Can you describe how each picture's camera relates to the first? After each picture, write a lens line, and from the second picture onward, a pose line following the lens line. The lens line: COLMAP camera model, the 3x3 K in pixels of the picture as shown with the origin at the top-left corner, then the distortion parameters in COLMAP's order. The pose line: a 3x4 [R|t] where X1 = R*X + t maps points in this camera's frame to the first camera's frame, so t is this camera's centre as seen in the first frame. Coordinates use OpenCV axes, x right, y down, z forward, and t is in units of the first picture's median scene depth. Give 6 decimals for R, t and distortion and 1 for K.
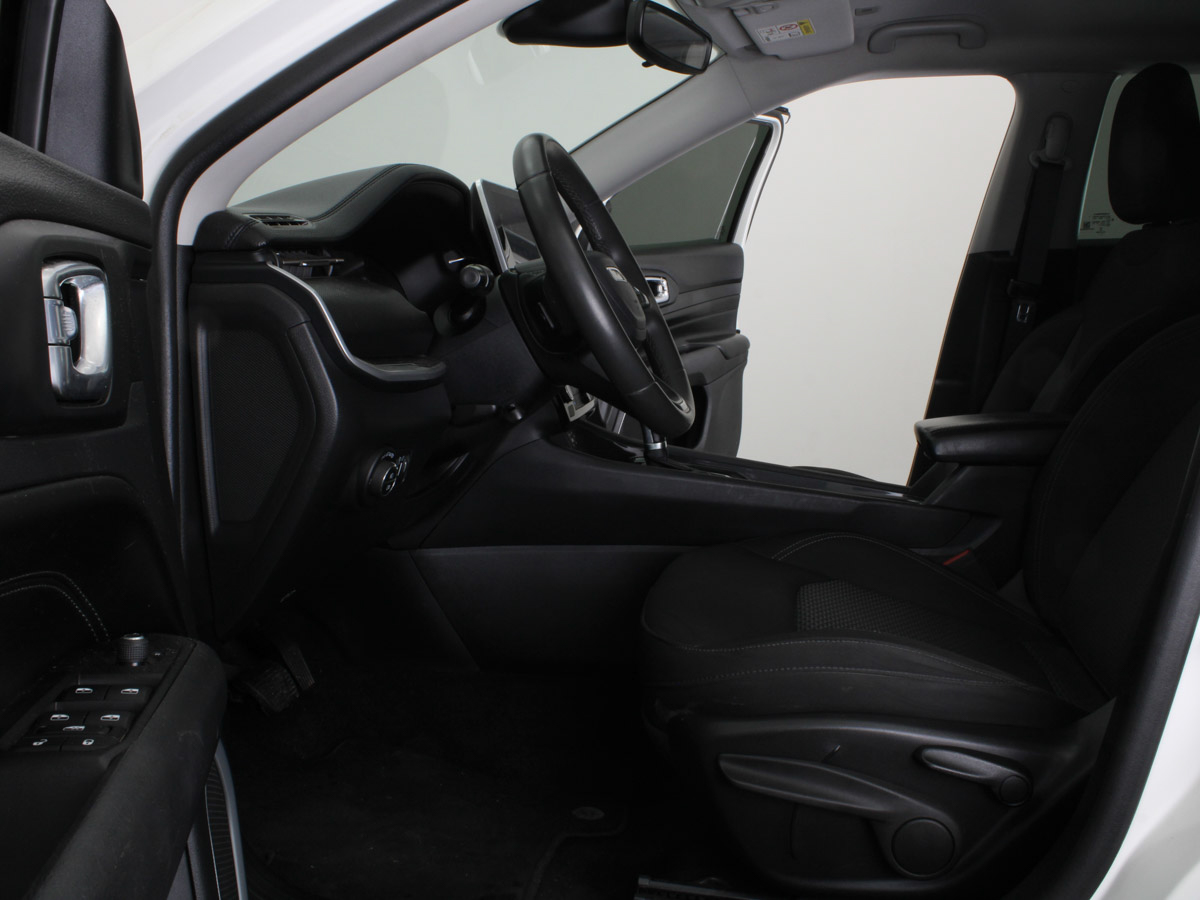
lens RADIAL K [[1087.9, 0, 598.4], [0, 1087.9, 453.1], [0, 0, 1]] dist [-0.127145, 0.000000]
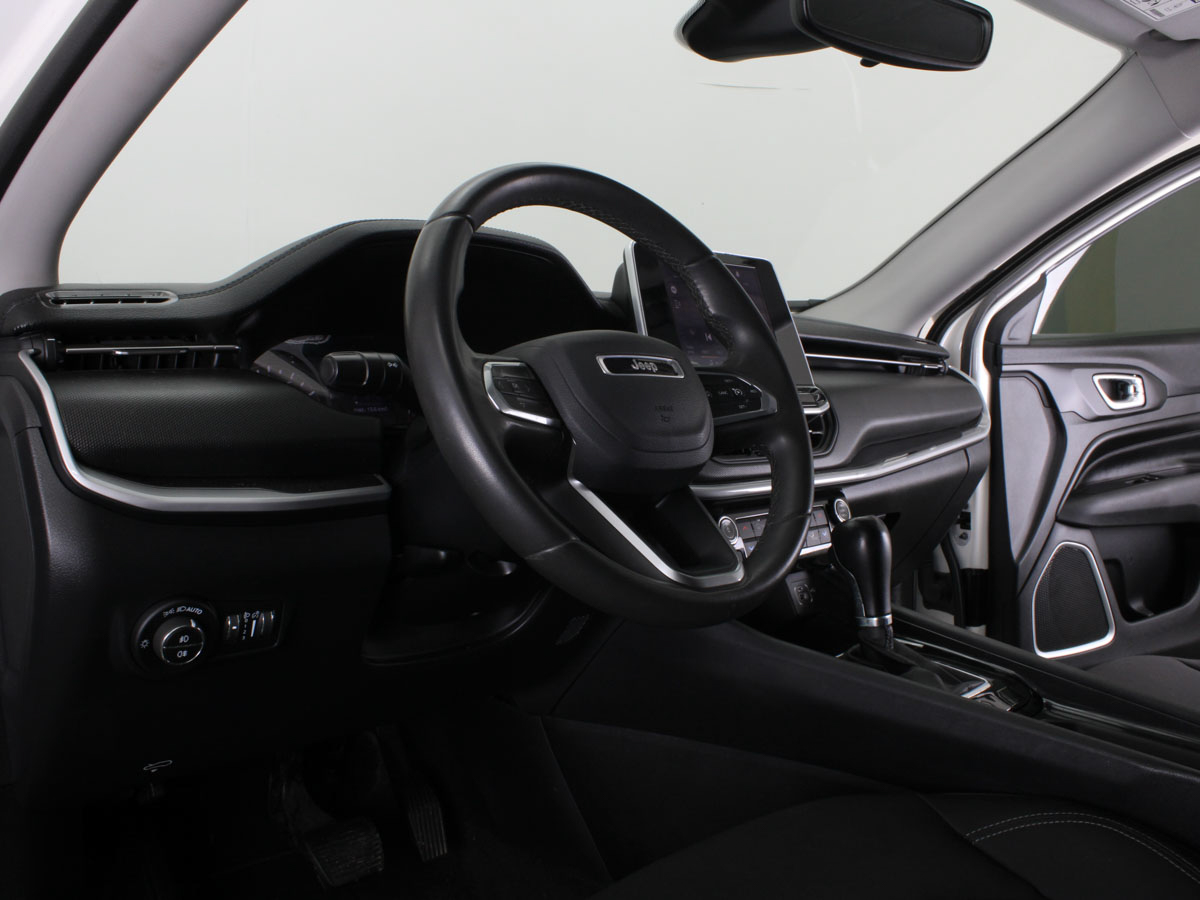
lens RADIAL K [[1087.9, 0, 620.7], [0, 1087.9, 456.7], [0, 0, 1]] dist [-0.127145, 0.000000]
pose [[0.838750, 0.045818, -0.542585, 0.293065], [-0.090683, 0.994292, -0.056220, -0.059015], [0.536912, 0.096358, 0.838117, 0.365952]]
